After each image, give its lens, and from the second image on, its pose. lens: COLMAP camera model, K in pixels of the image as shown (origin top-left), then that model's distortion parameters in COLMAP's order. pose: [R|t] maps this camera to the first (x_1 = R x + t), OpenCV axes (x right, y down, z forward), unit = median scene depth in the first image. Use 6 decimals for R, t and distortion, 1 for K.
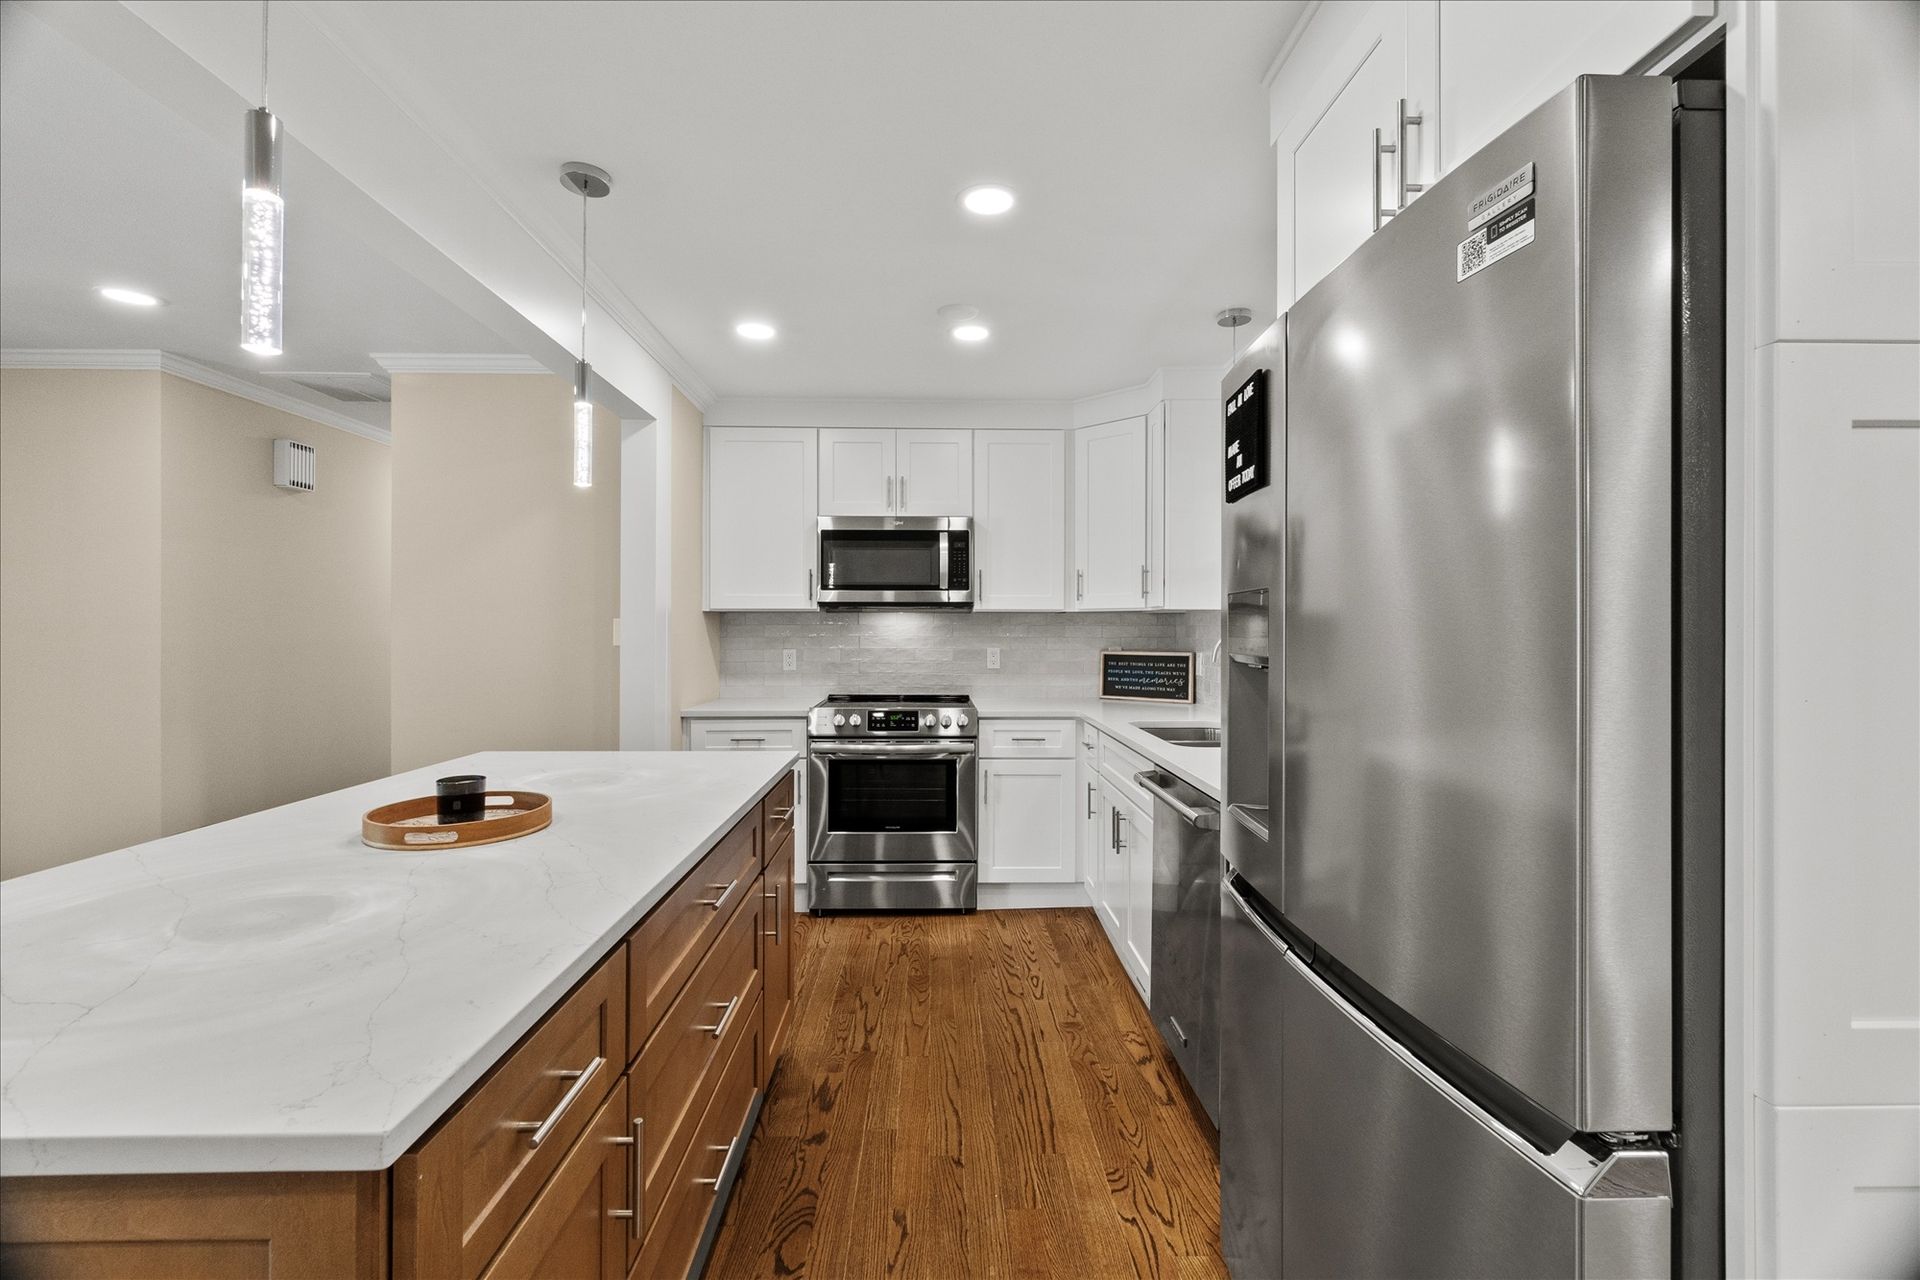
lens RADIAL K [[811.6, 0, 959.7], [0, 811.6, 633.0], [0, 0, 1]] dist [-0.002999, -0.000176]
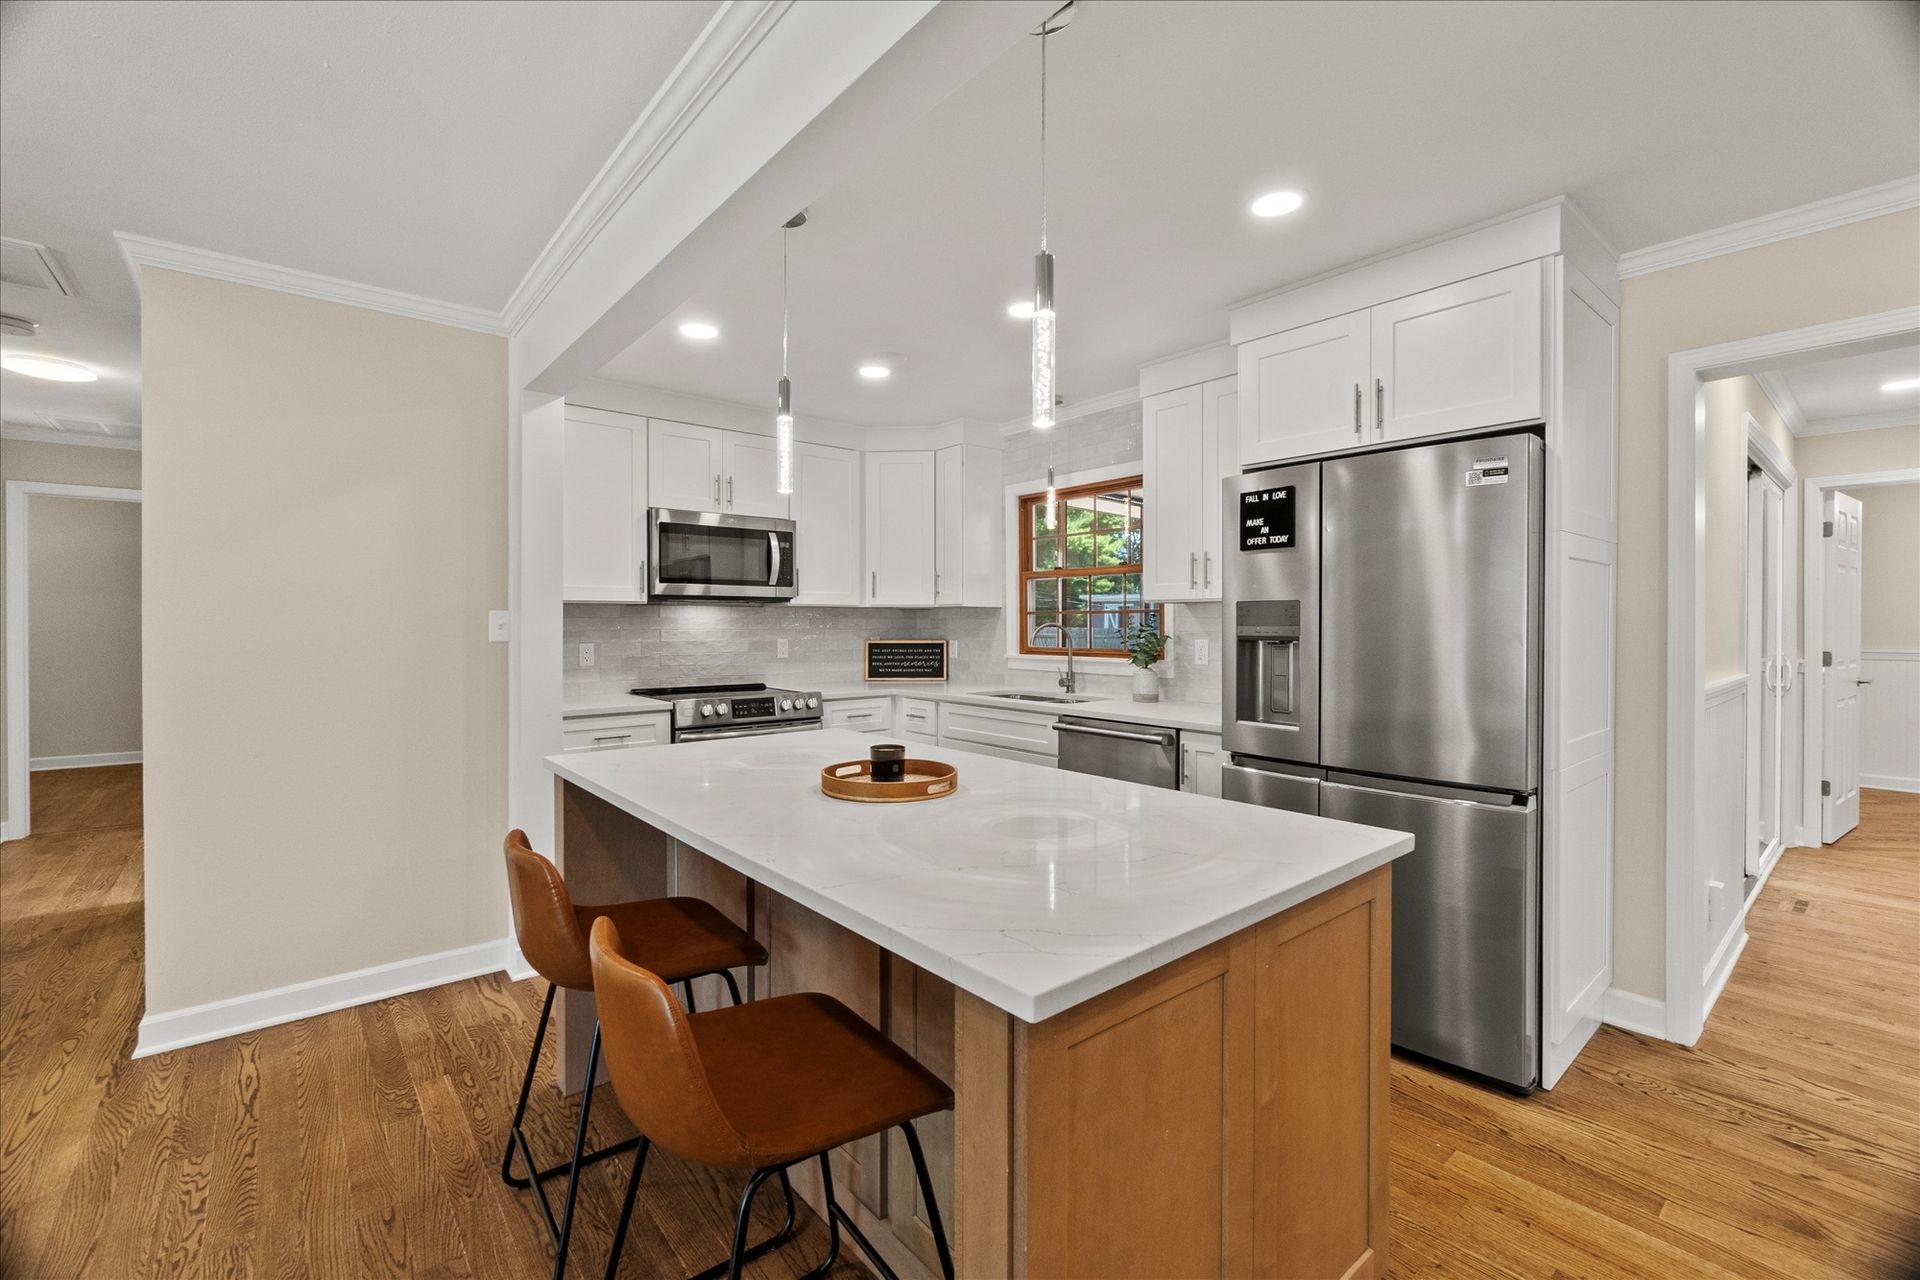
lens RADIAL K [[811.6, 0, 959.3], [0, 811.6, 631.4], [0, 0, 1]] dist [-0.002999, -0.000176]
pose [[0.785287, -0.008212, 0.619077, -0.480397], [0.004053, 0.999959, 0.008123, 0.000075], [-0.619118, -0.003870, 0.785288, -0.006580]]
